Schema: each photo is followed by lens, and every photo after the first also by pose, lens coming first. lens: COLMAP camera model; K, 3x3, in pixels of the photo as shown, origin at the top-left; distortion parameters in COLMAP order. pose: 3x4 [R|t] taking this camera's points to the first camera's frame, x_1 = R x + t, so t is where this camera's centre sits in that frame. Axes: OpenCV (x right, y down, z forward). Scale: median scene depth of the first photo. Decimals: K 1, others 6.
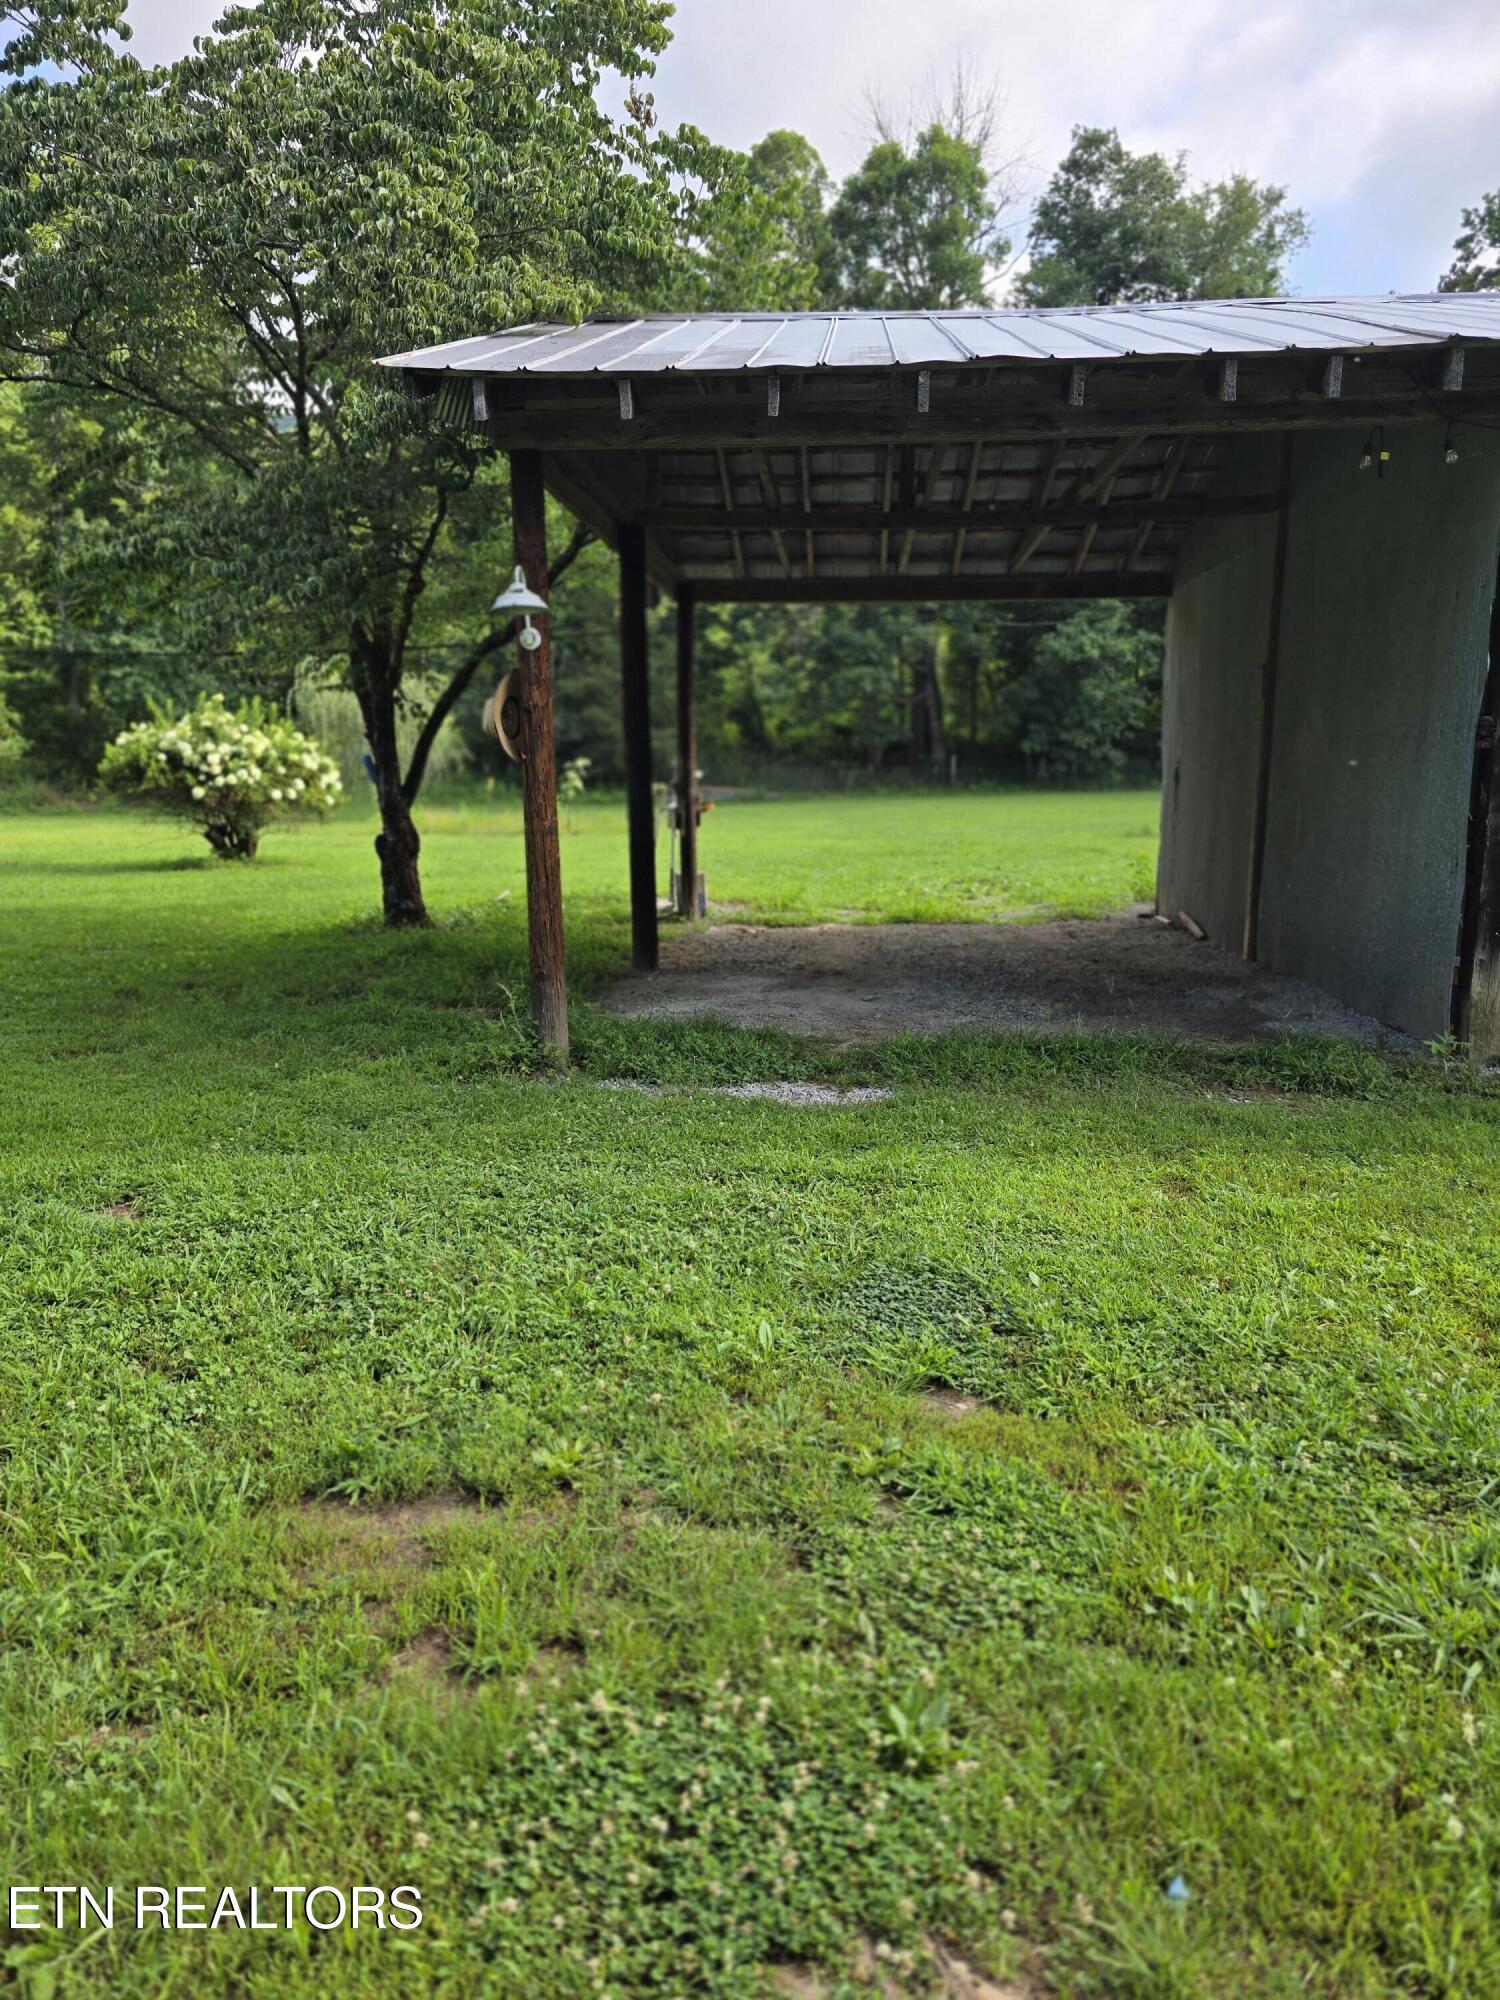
lens RADIAL K [[1324.9, 0, 787.2], [0, 1324.9, 1010.4], [0, 0, 1]] dist [0.063282, -0.052603]
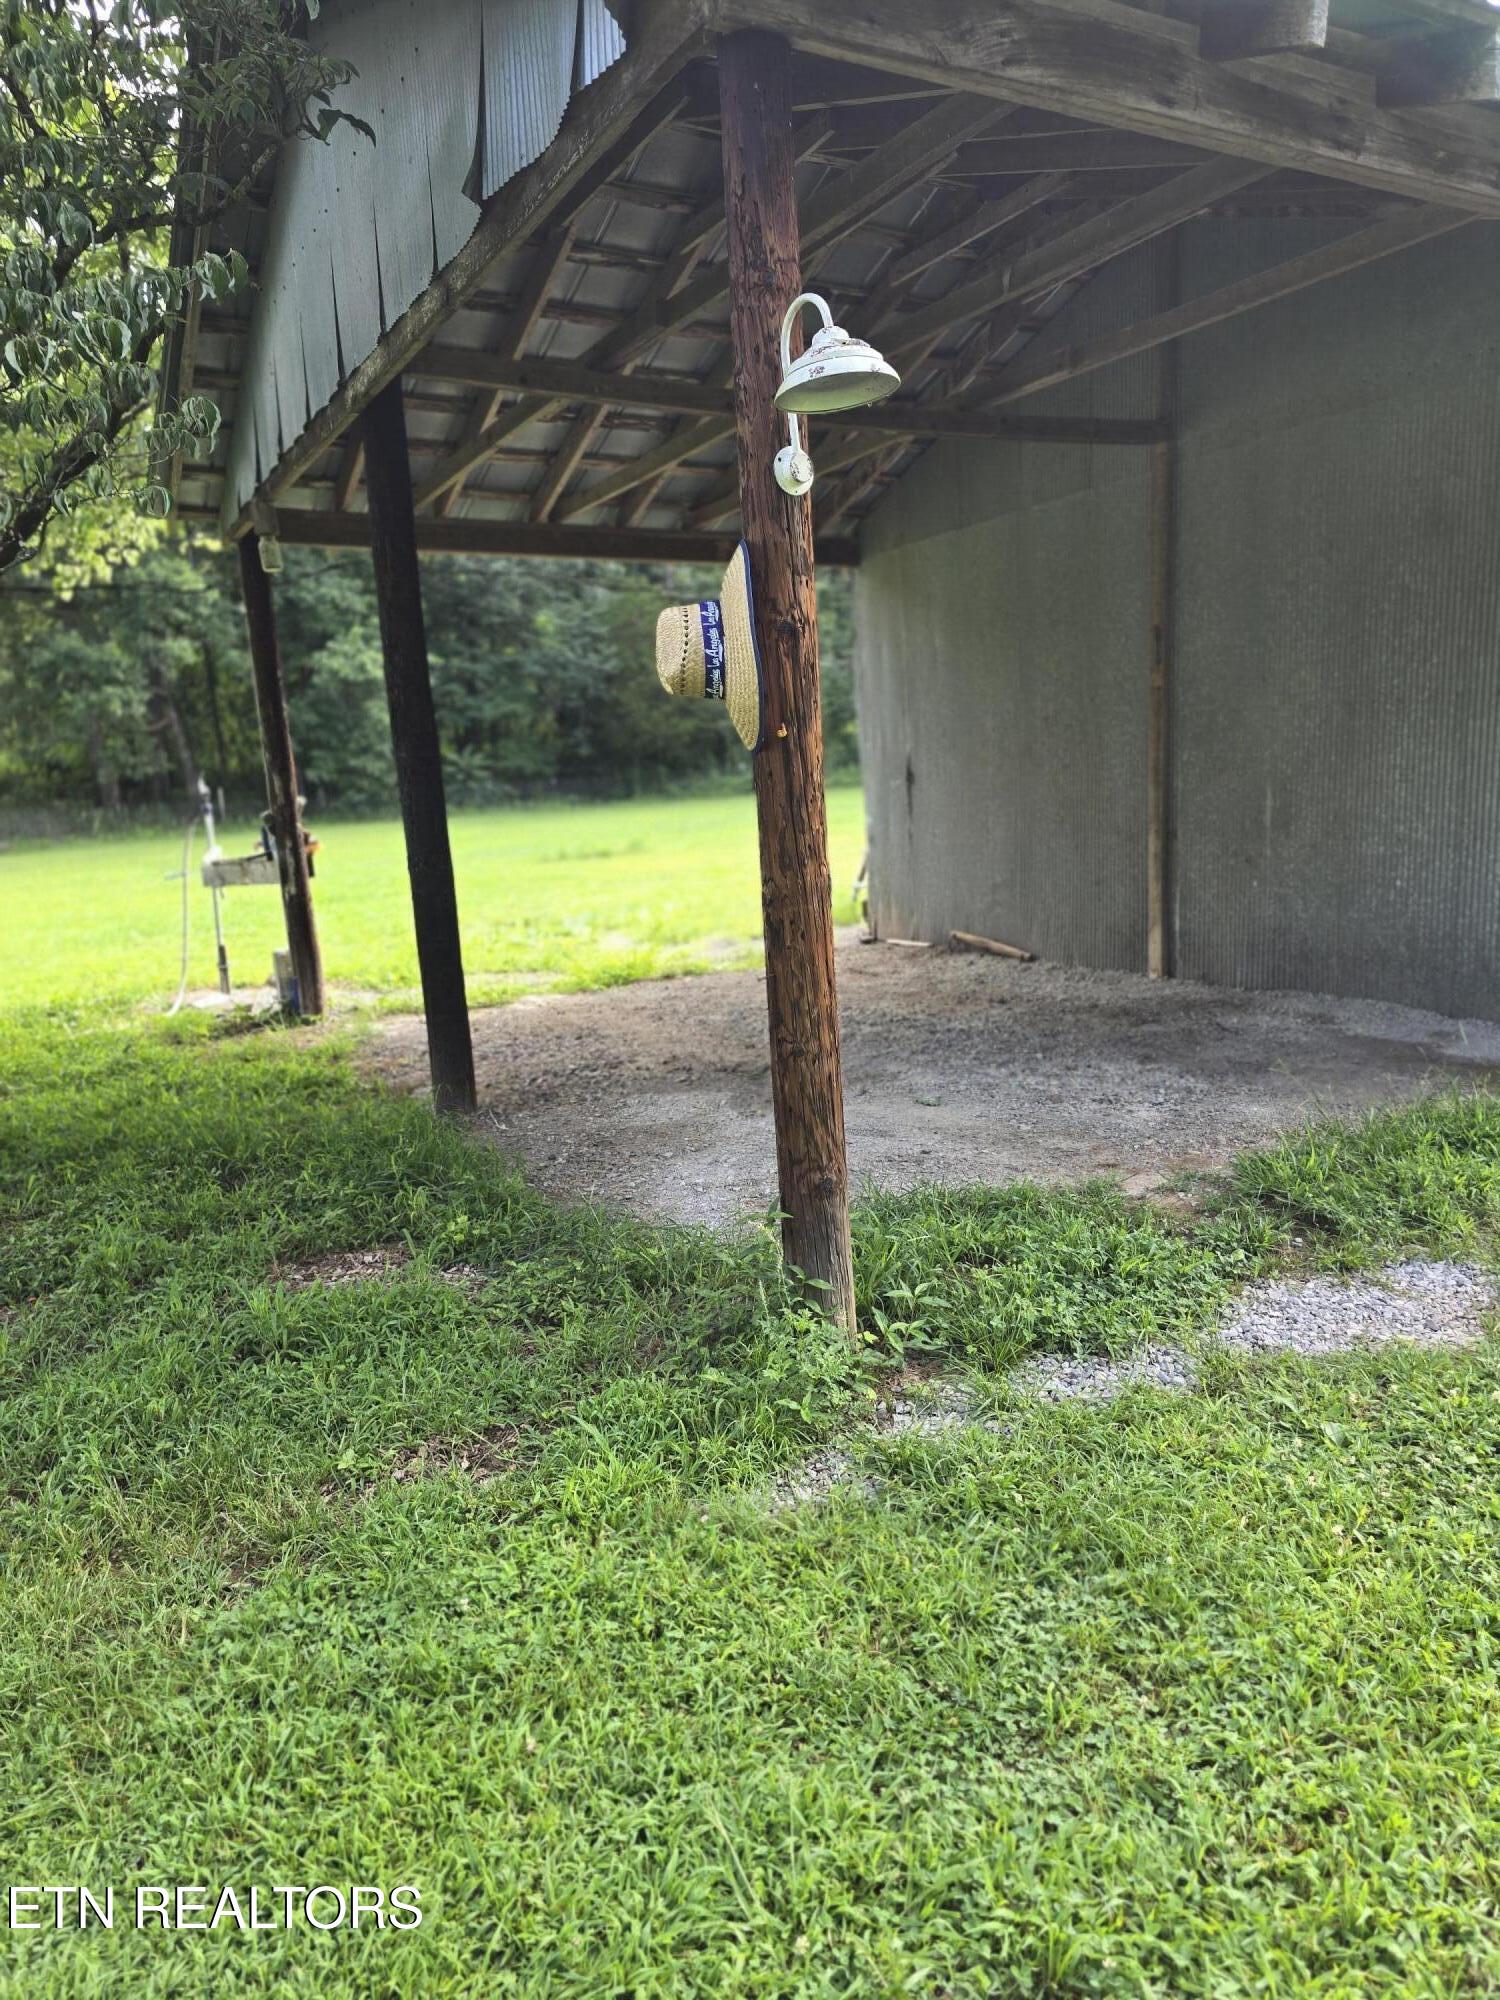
lens RADIAL K [[1324.9, 0, 787.2], [0, 1324.9, 1010.4], [0, 0, 1]] dist [0.063282, -0.052603]
pose [[0.842123, -0.135569, 0.521967, -0.228072], [0.146323, 0.989018, 0.020801, -0.052209], [-0.519054, 0.058859, 0.852712, 0.307573]]
